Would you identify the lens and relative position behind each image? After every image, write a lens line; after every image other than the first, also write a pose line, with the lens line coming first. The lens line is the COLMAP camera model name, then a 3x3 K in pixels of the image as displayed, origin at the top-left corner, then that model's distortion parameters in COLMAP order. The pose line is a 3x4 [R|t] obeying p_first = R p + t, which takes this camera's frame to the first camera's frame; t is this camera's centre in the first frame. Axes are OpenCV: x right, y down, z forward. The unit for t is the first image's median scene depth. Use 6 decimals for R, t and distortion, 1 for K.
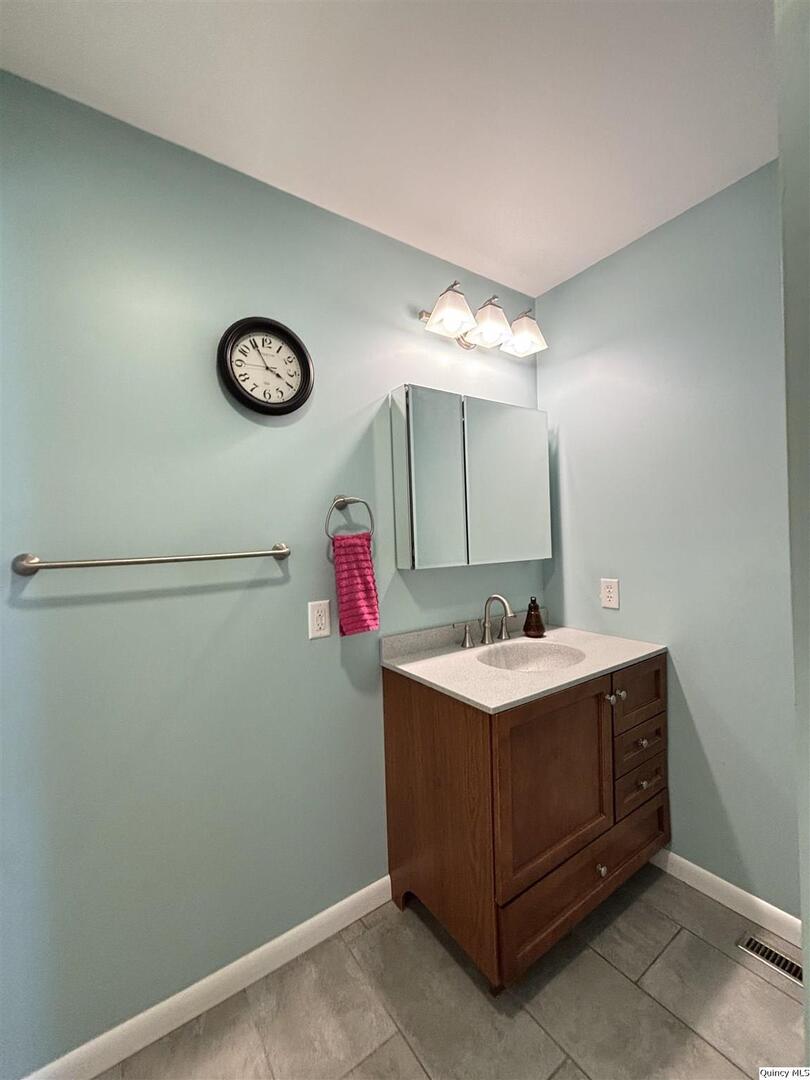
lens RADIAL K [[436.6, 0, 407.5], [0, 436.6, 541.2], [0, 0, 1]] dist [0.001025, 0.000038]
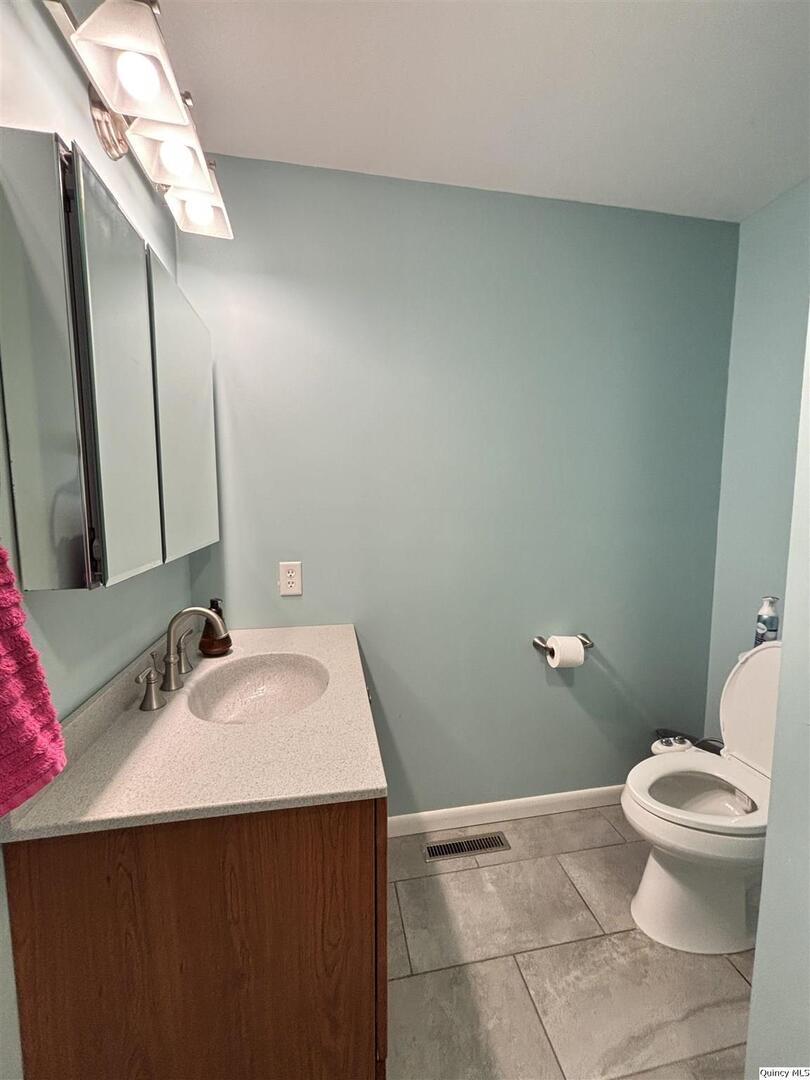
lens RADIAL K [[436.6, 0, 406.5], [0, 436.6, 538.2], [0, 0, 1]] dist [0.001025, 0.000038]
pose [[0.412144, -0.055965, 0.909398, -0.233546], [0.000264, 0.998119, 0.061305, -0.012390], [-0.911118, -0.025026, 0.411384, 0.474654]]
